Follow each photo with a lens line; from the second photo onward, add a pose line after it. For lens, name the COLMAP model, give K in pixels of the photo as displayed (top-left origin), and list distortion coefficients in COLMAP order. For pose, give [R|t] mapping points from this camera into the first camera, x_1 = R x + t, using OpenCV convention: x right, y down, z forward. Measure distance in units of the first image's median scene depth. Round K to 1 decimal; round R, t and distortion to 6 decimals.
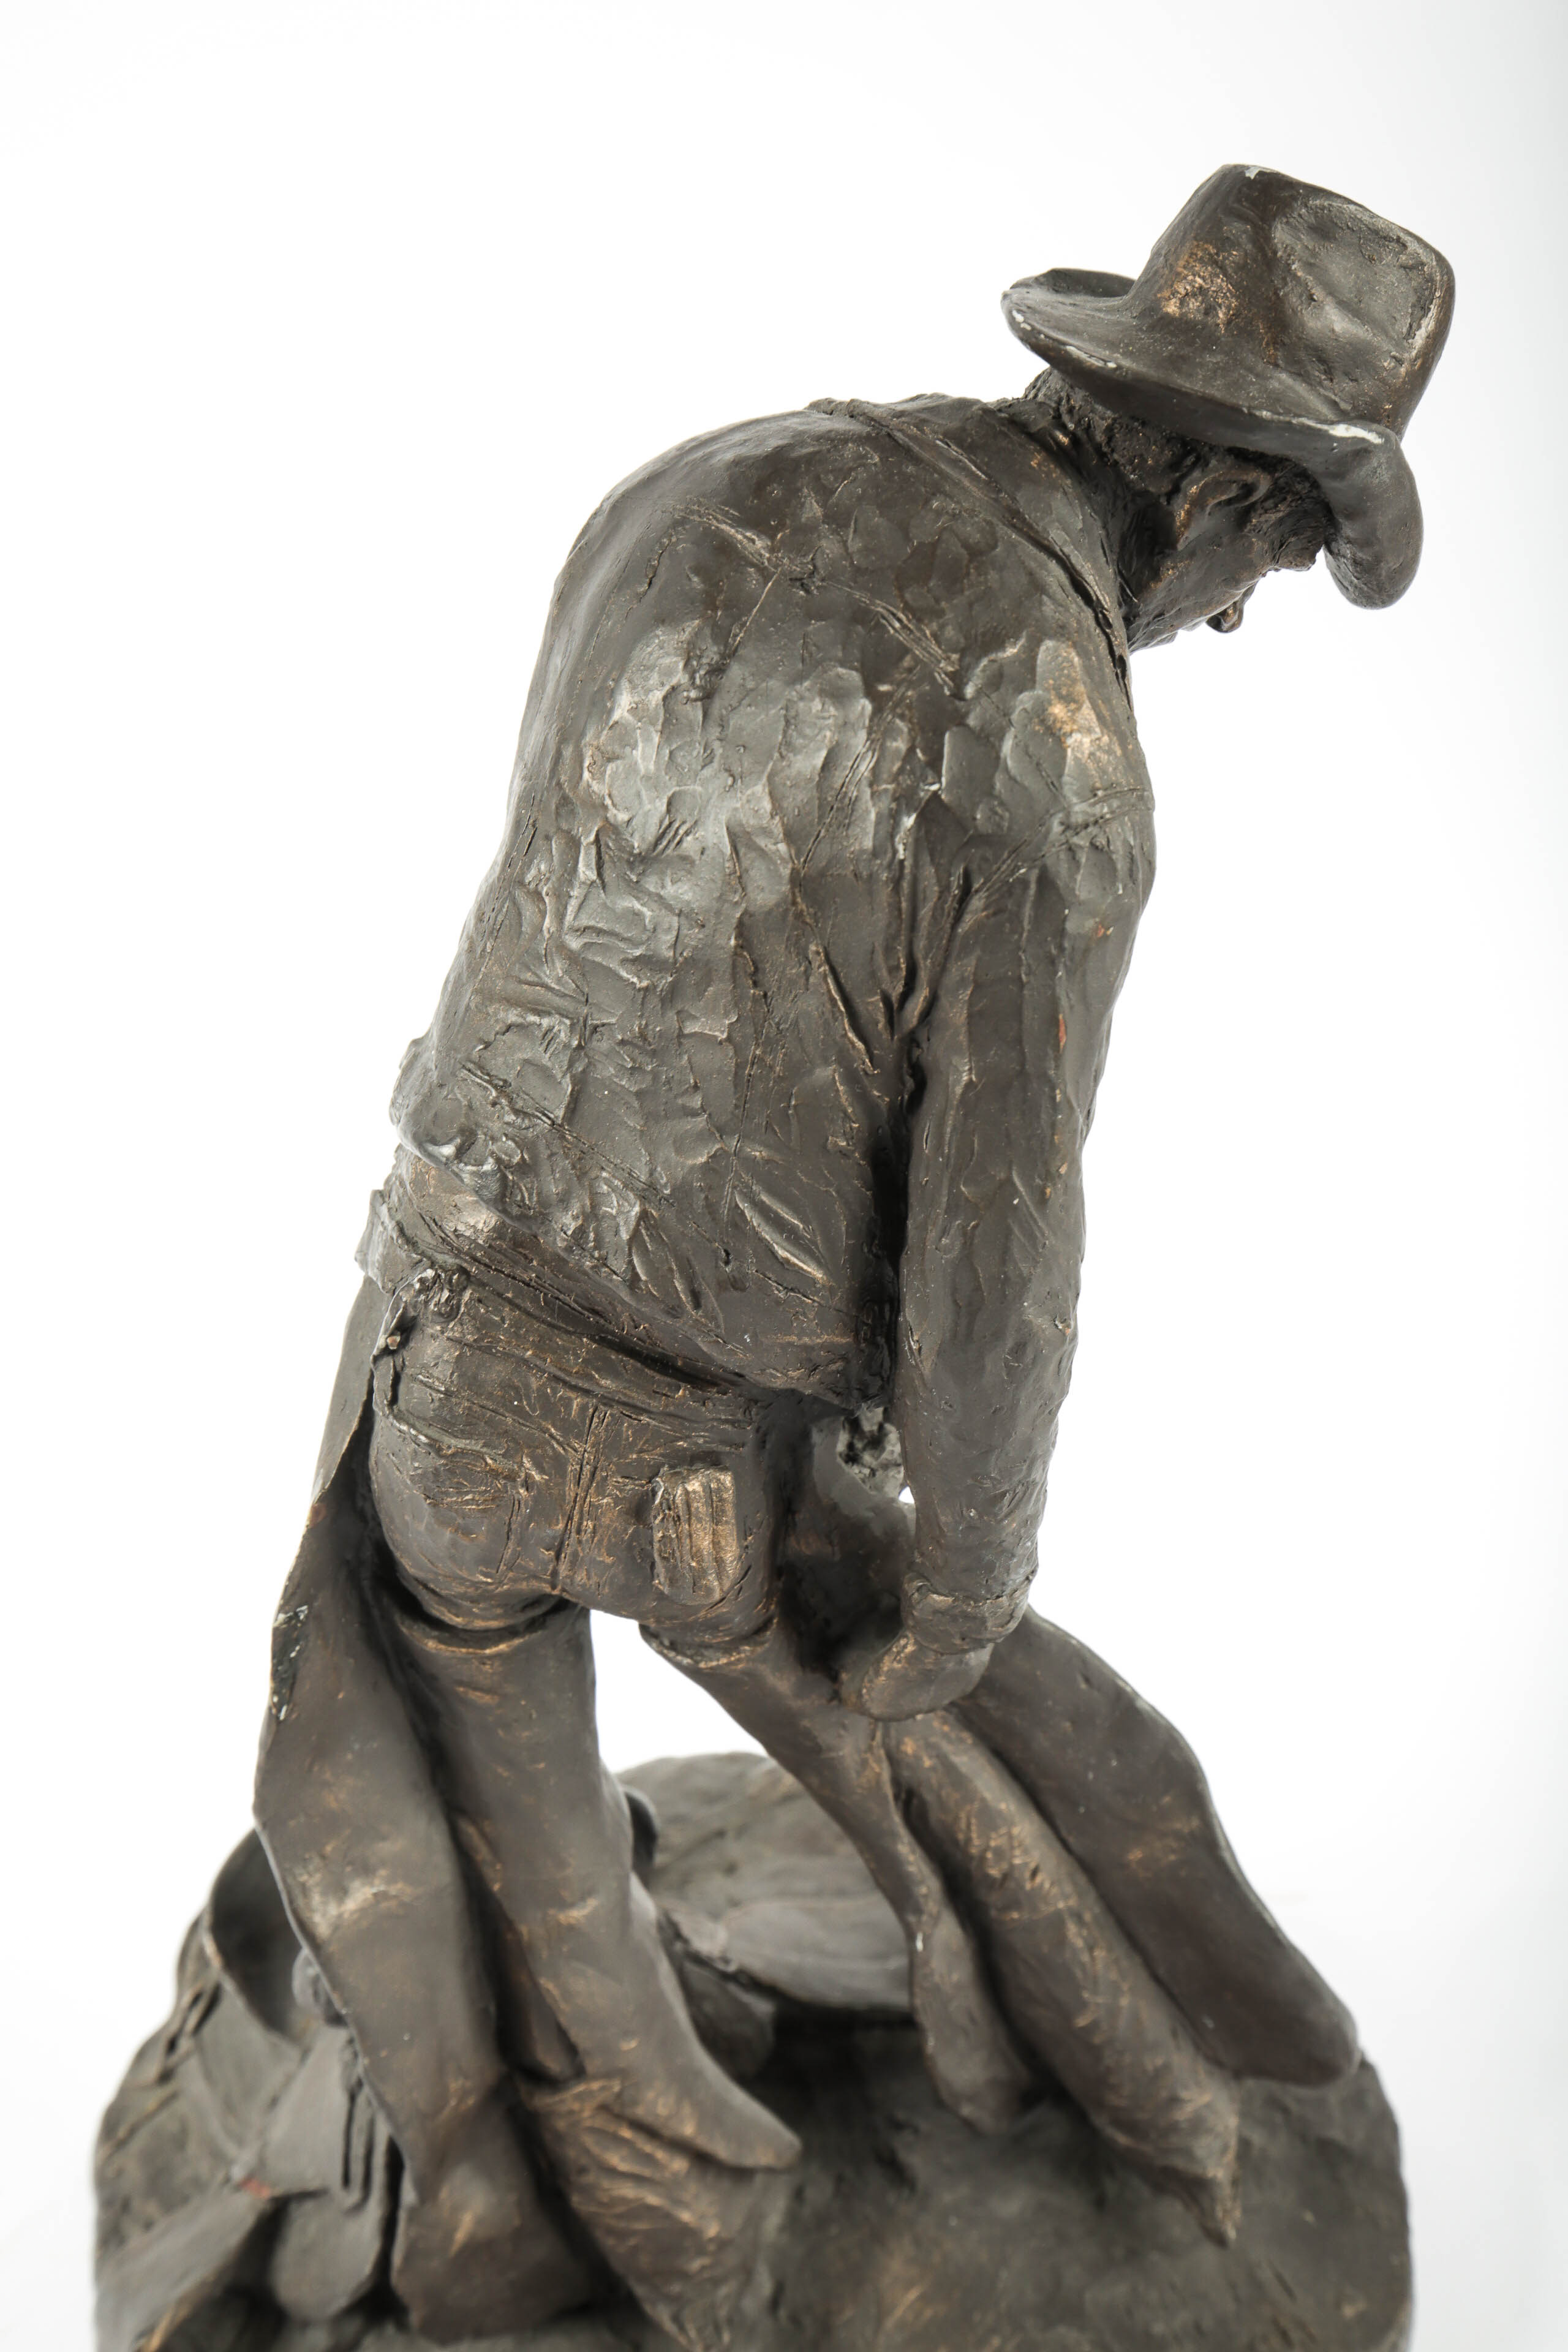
lens RADIAL K [[2151.2, 0, 791.1], [0, 2151.2, 1179.7], [0, 0, 1]] dist [0.026244, 0.000000]
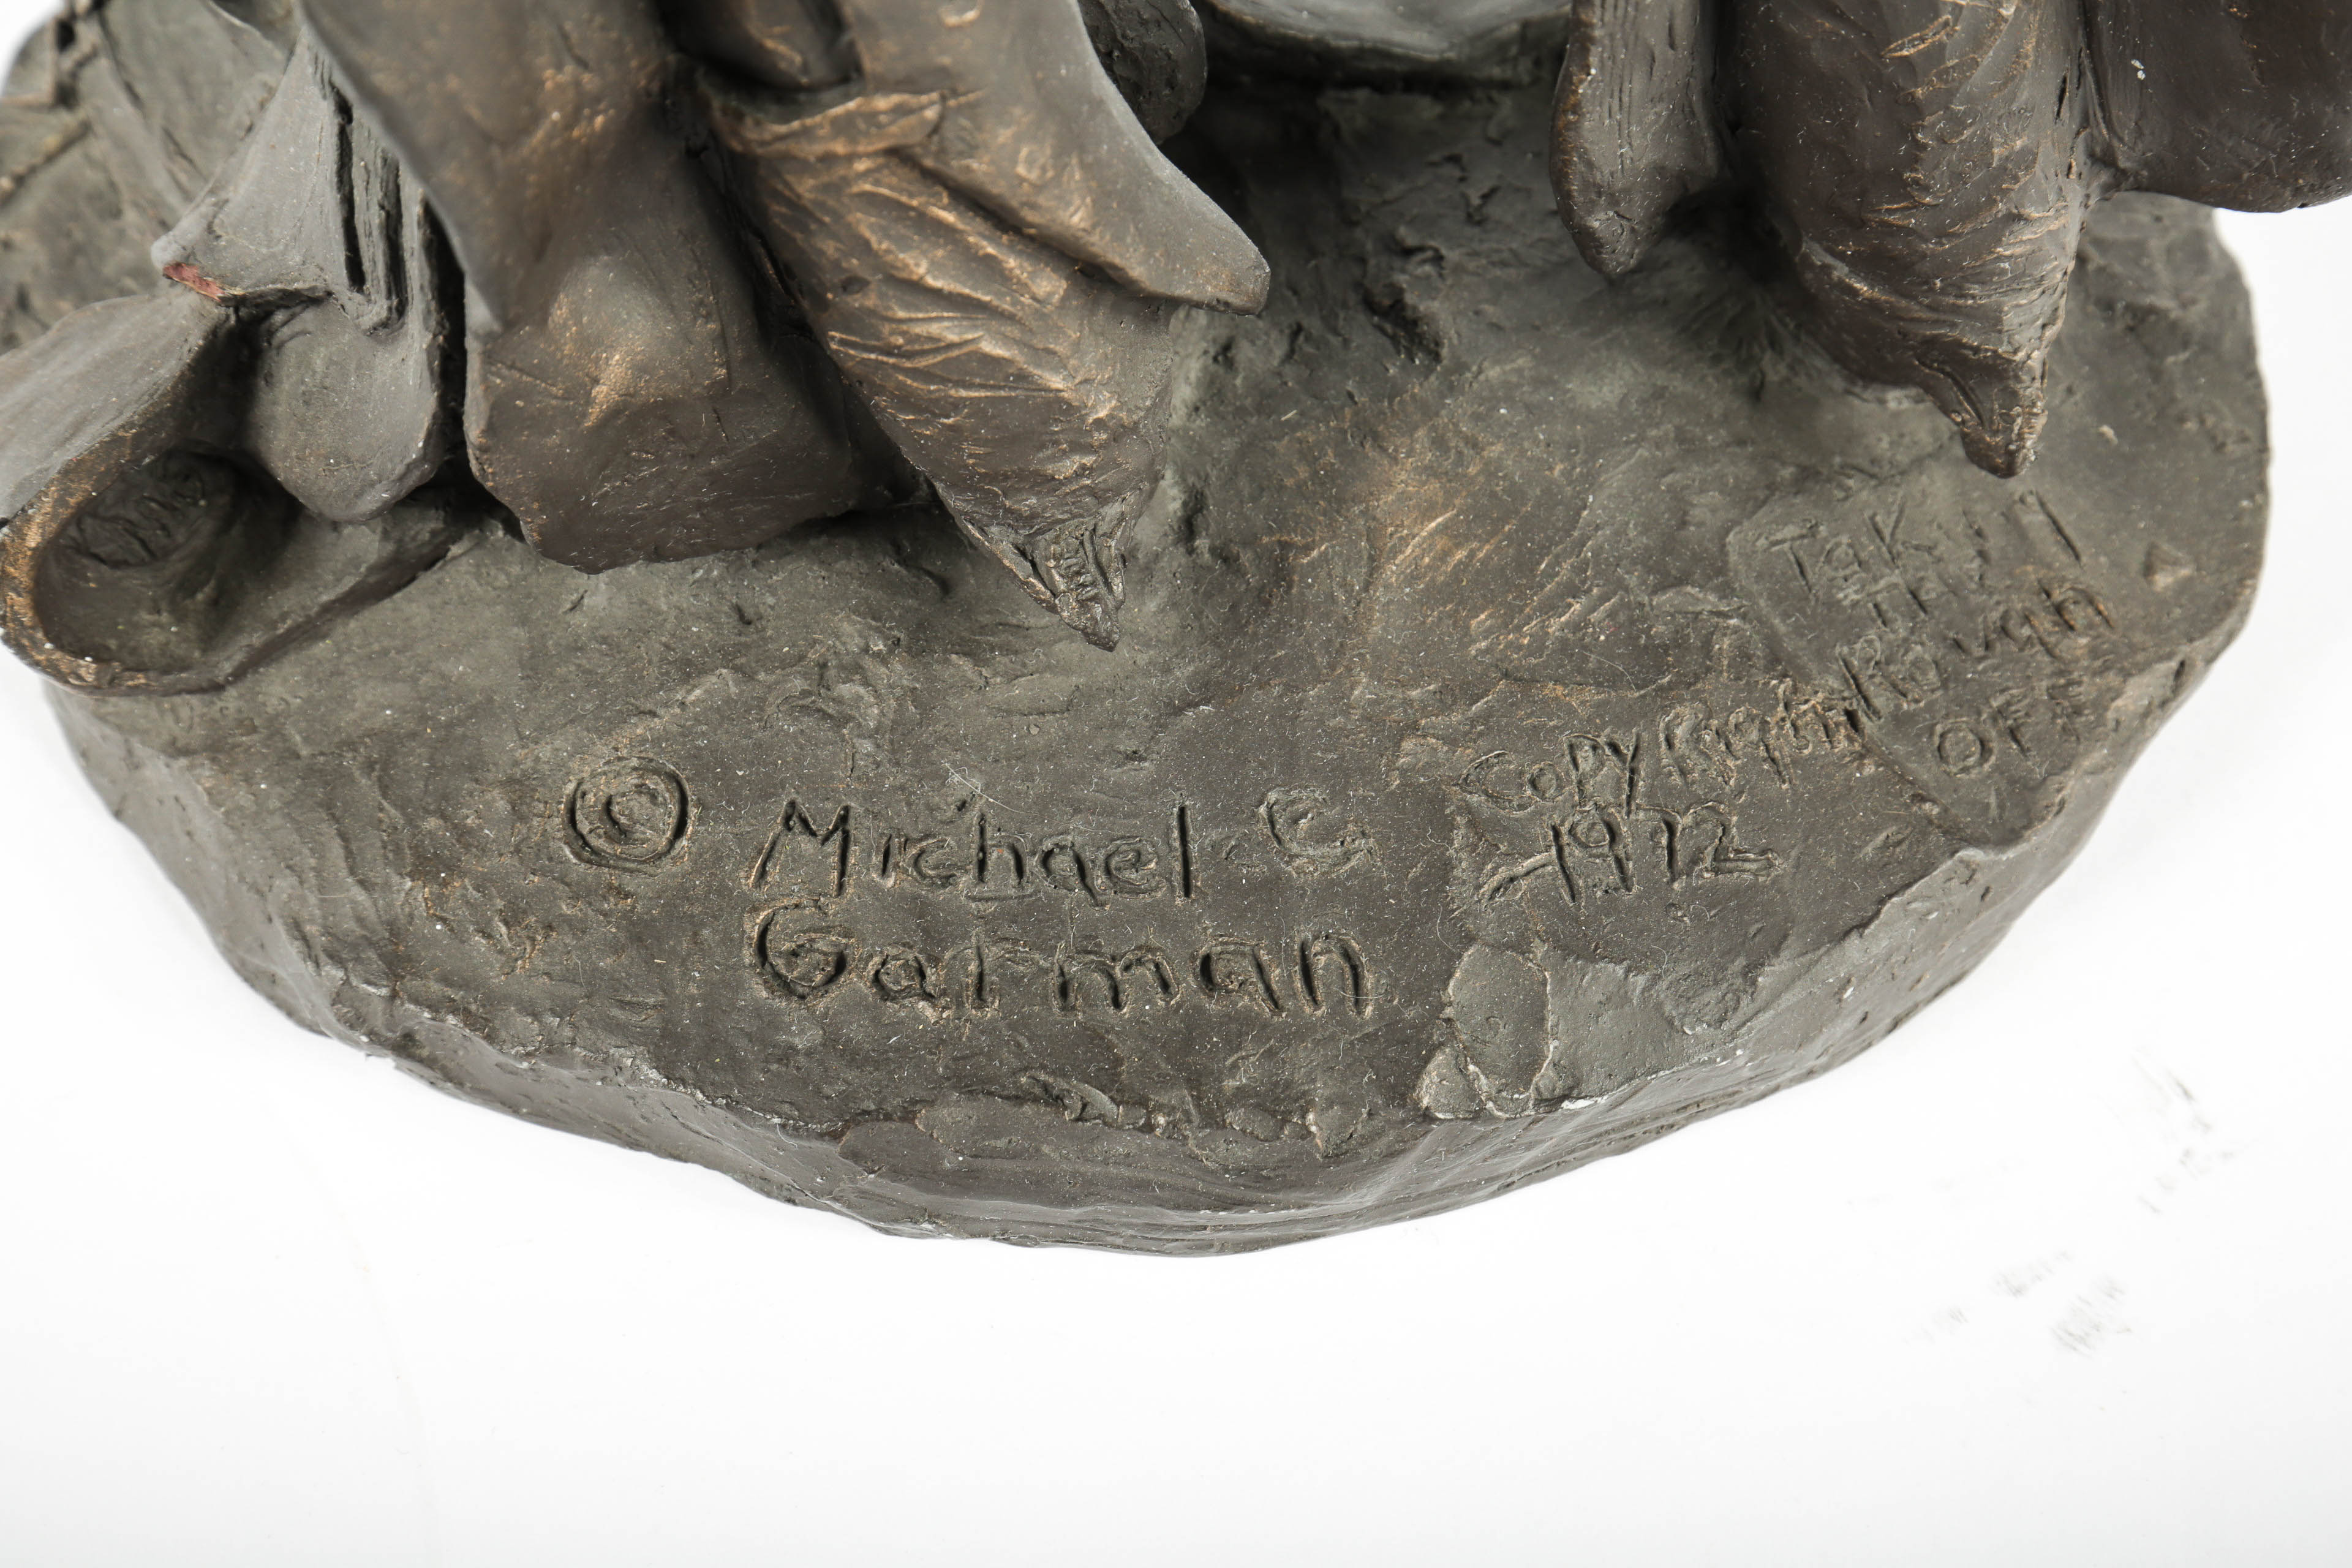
lens RADIAL K [[2151.2, 0, 1175.5], [0, 2151.2, 788.1], [0, 0, 1]] dist [0.026244, 0.000000]
pose [[0.994759, 0.033188, 0.096707, -0.064841], [-0.084086, 0.803645, 0.589139, 0.250168], [-0.058166, -0.594183, 0.802224, 0.524920]]
